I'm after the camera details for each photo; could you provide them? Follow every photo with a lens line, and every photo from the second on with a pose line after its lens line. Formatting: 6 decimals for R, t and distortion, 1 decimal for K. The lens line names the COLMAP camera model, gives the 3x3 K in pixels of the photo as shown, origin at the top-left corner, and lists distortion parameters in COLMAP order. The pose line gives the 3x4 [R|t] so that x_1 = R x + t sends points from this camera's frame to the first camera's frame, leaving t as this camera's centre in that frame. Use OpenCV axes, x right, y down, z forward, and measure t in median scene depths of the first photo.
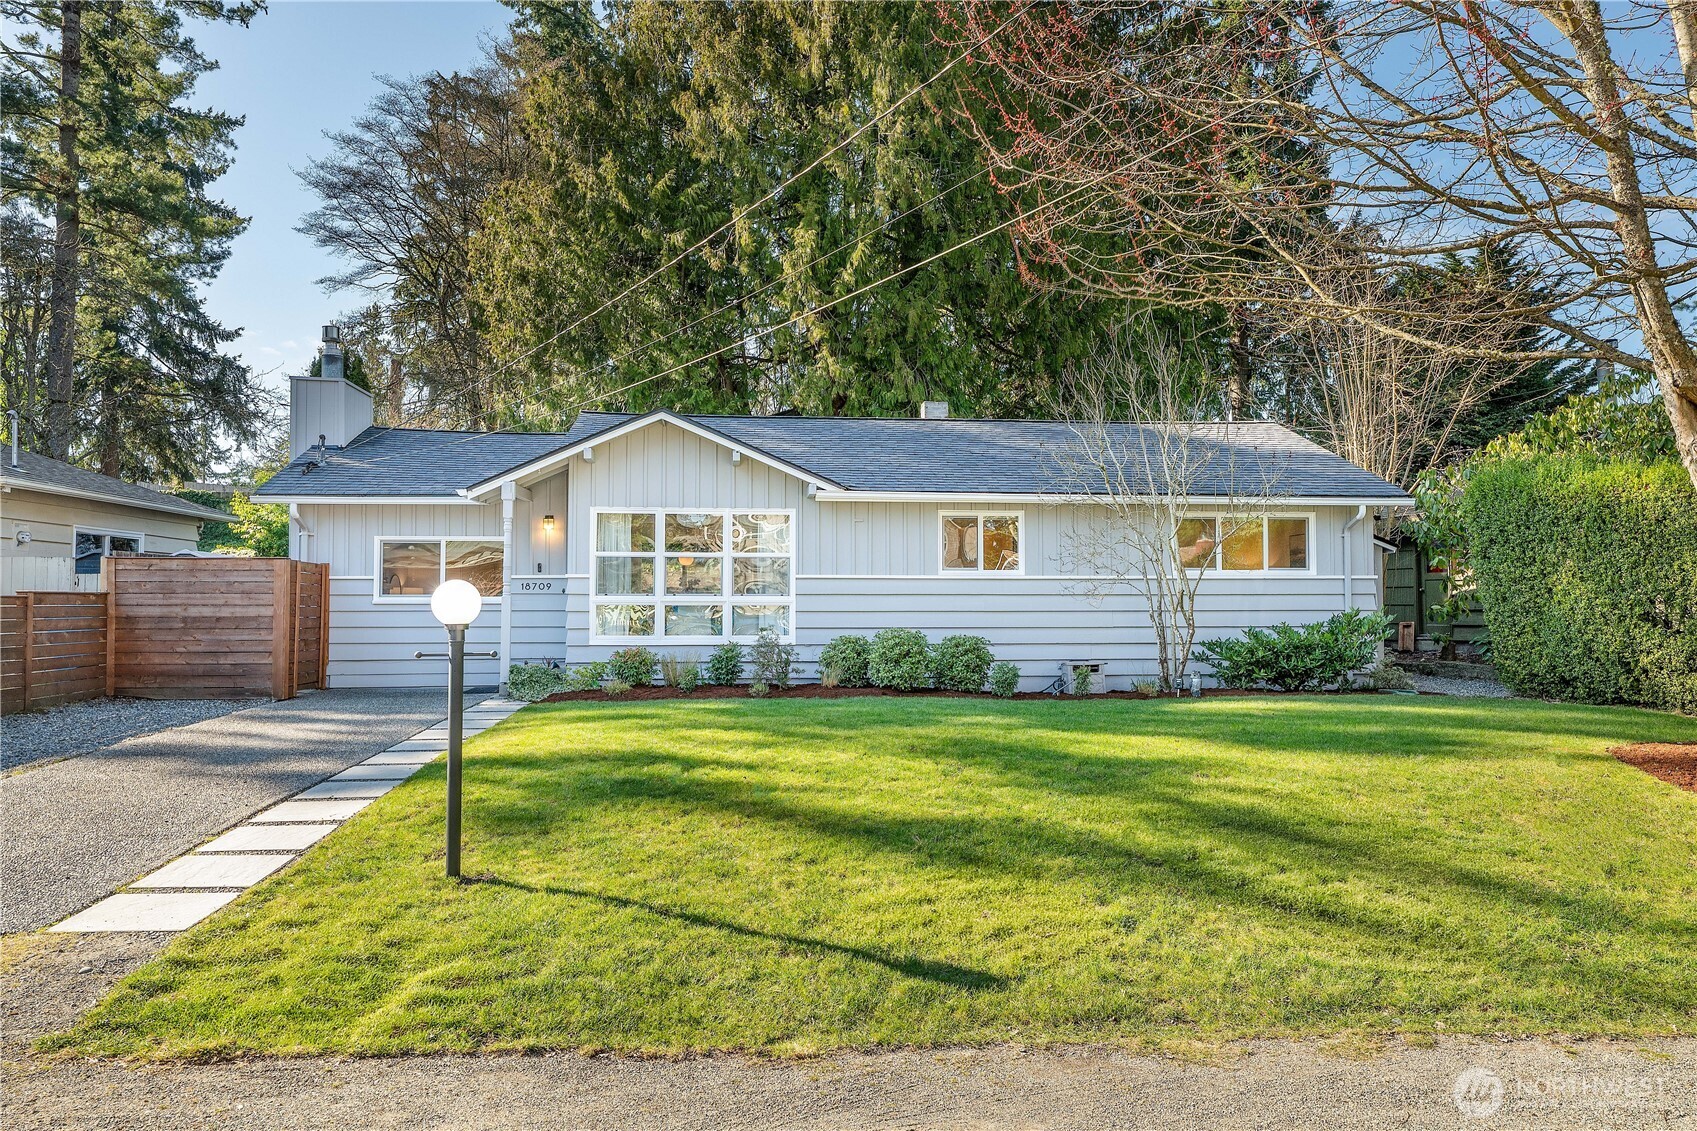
lens RADIAL K [[1150.8, 0, 850.0], [0, 1150.8, 568.6], [0, 0, 1]] dist [0.005206, -0.000430]
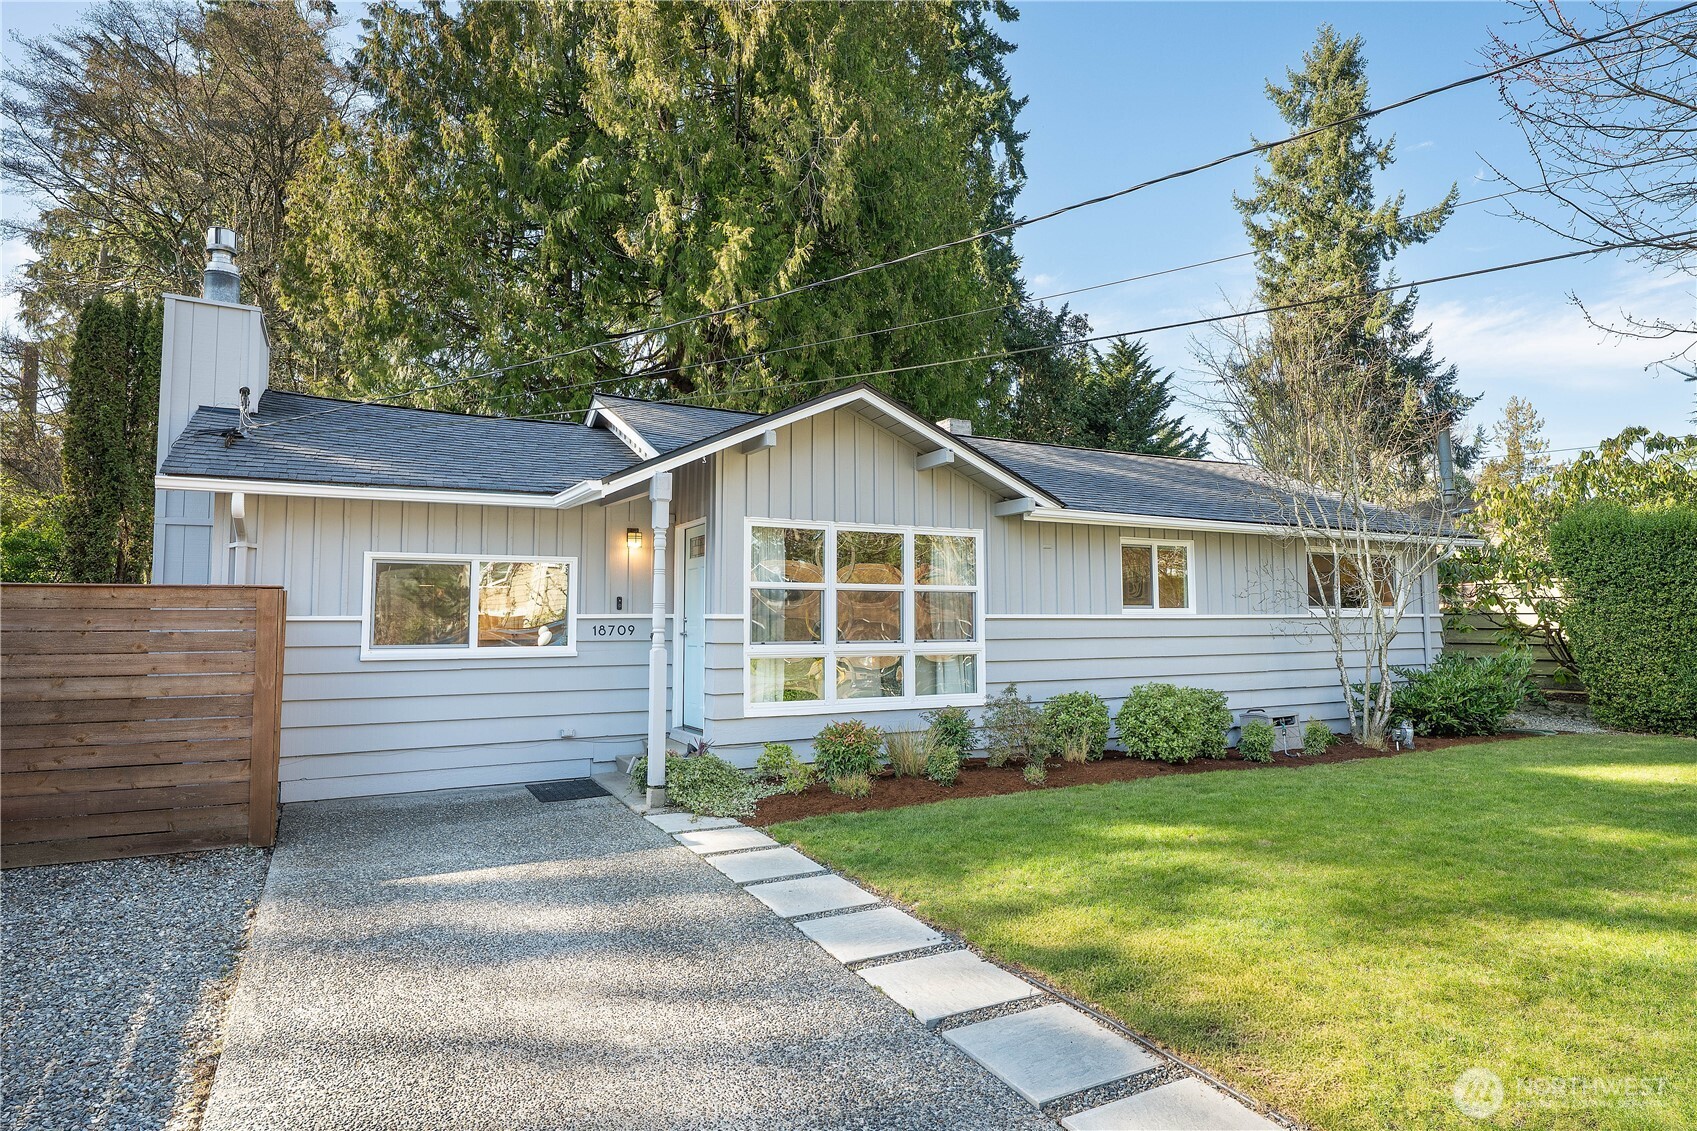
lens RADIAL K [[968.0, 0, 847.4], [0, 968.0, 556.9], [0, 0, 1]] dist [-0.015860, 0.000716]
pose [[0.919756, 0.022183, 0.391863, -0.387230], [-0.005604, 0.999042, -0.043403, -0.004486], [-0.392450, 0.037725, 0.918999, 0.431634]]
